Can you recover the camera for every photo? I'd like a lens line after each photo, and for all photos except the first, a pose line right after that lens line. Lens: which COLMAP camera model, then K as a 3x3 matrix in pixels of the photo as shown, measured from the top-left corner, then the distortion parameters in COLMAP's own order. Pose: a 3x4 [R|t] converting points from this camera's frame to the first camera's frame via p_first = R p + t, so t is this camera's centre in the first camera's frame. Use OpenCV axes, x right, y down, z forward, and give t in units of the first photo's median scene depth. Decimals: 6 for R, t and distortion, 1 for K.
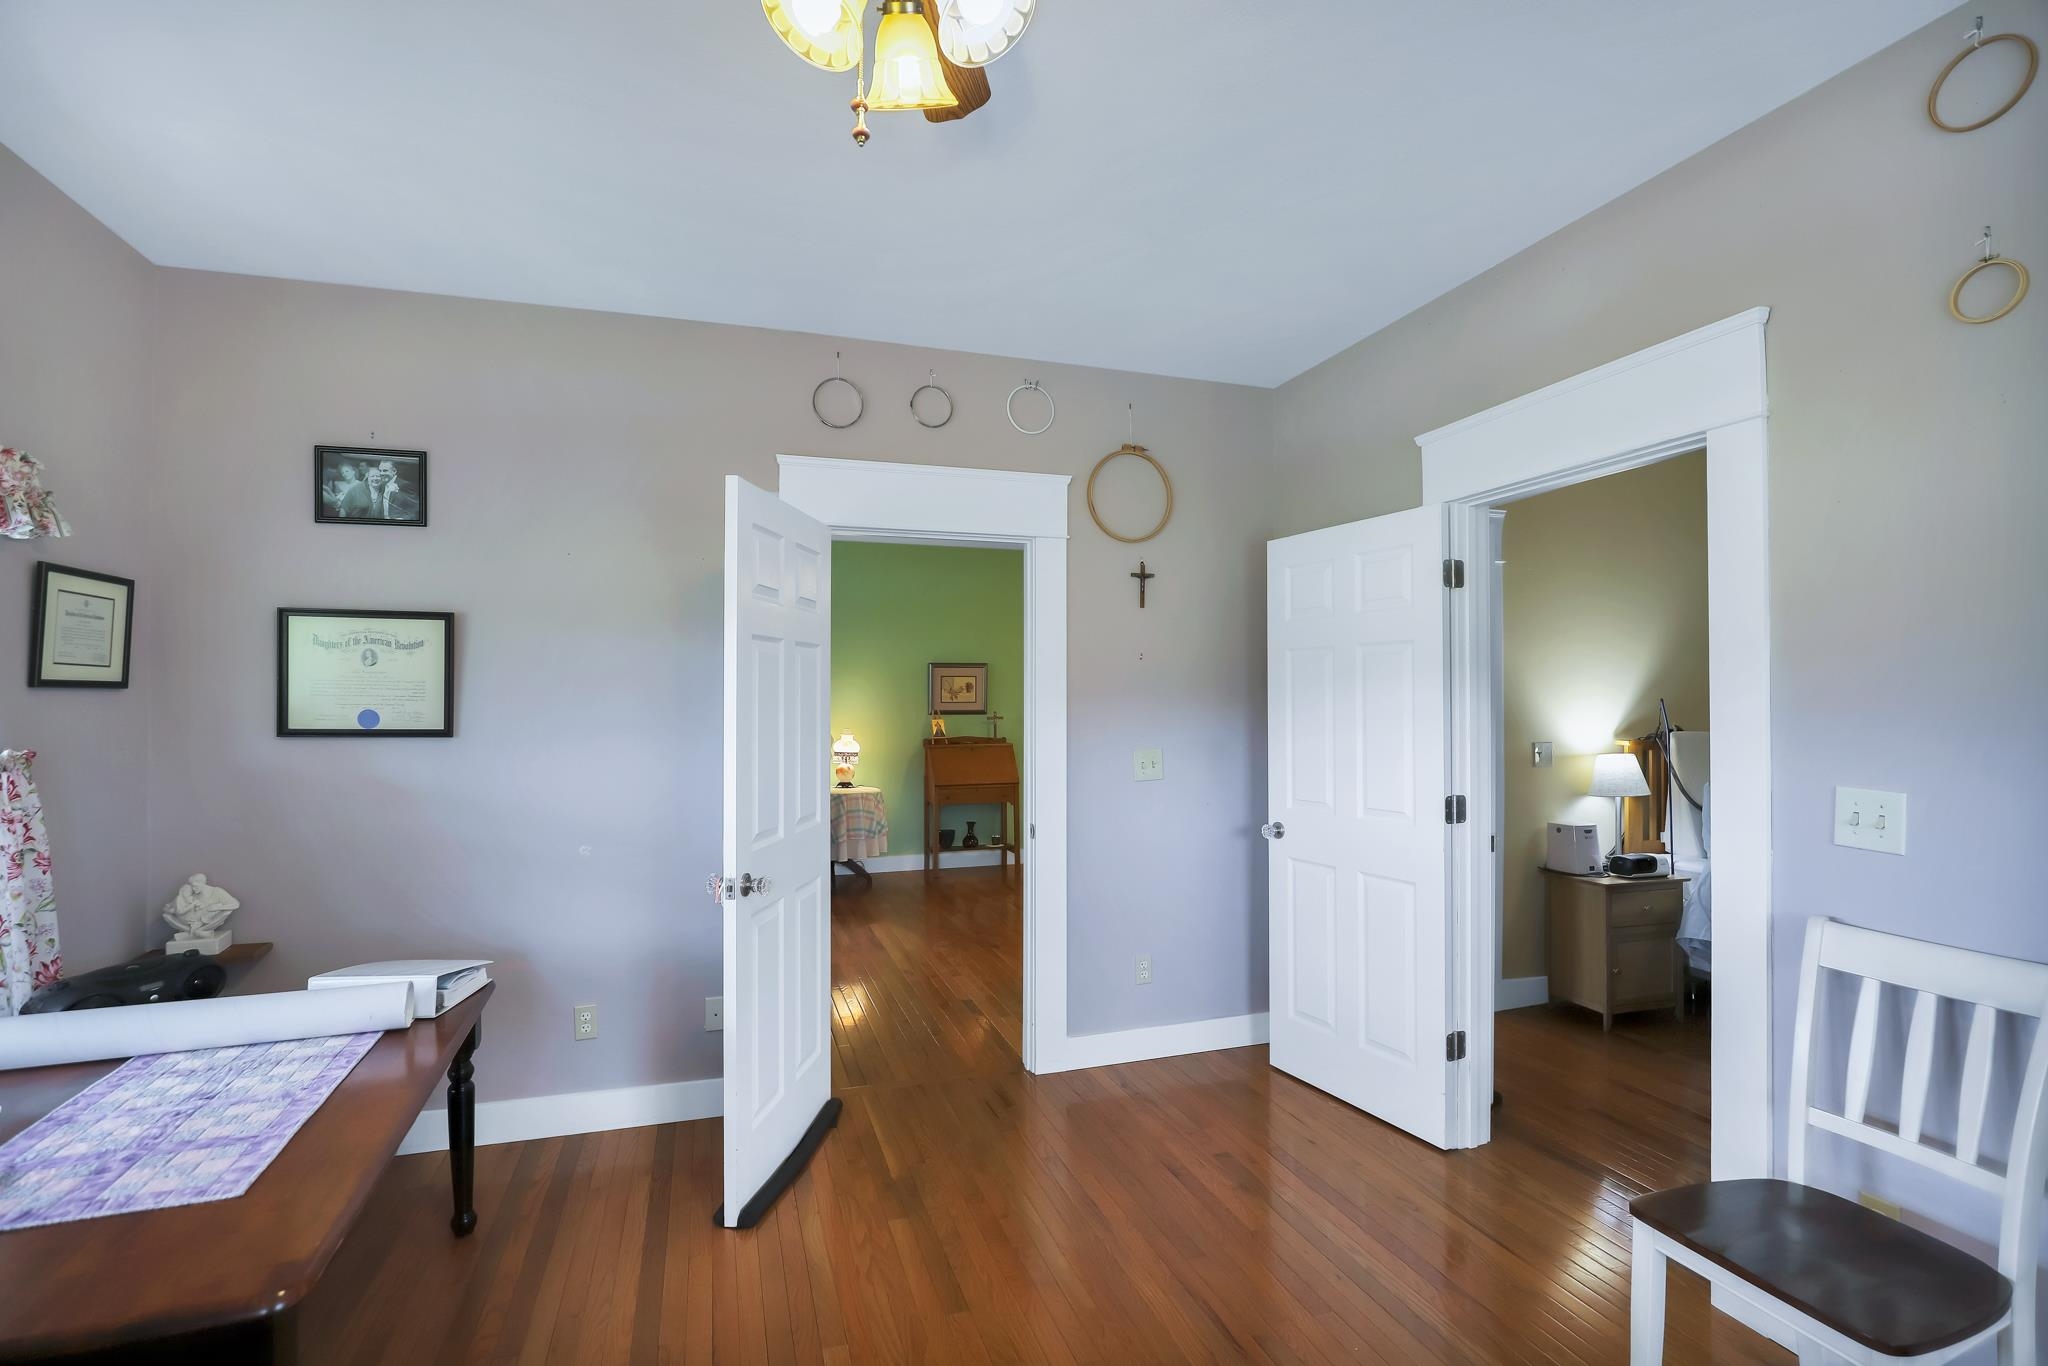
lens RADIAL K [[947.8, 0, 1026.6], [0, 947.8, 688.0], [0, 0, 1]] dist [-0.017790, 0.000791]
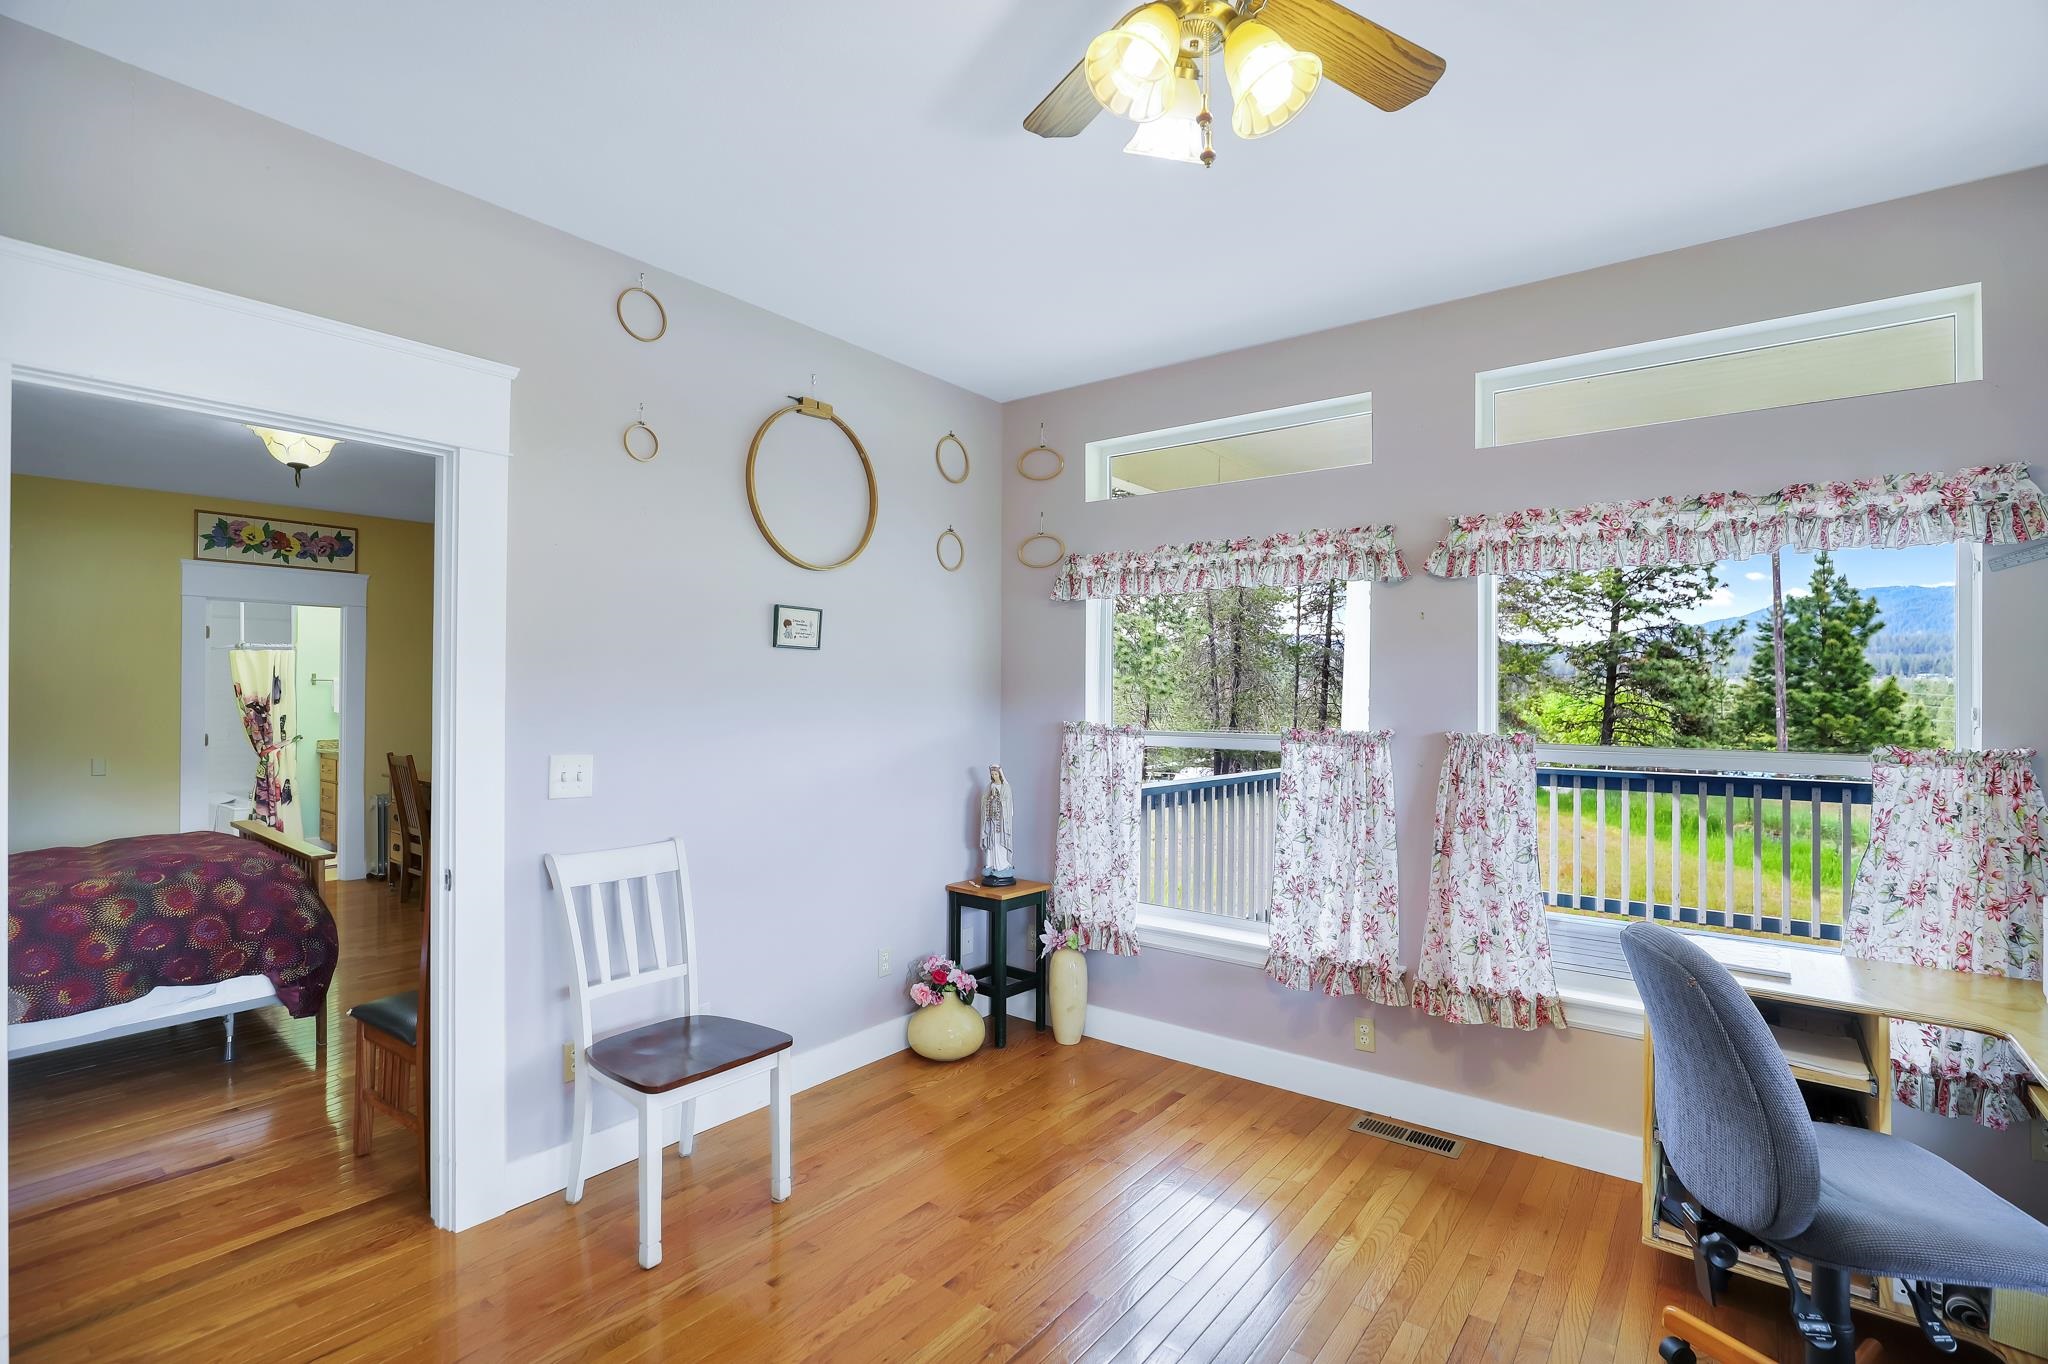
lens RADIAL K [[947.8, 0, 1026.6], [0, 947.8, 687.0], [0, 0, 1]] dist [-0.017790, 0.000791]
pose [[-0.560175, 0.002798, 0.828369, -0.706425], [-0.013916, 0.999821, -0.012788, 0.017368], [-0.828257, -0.018691, -0.560036, 1.322625]]
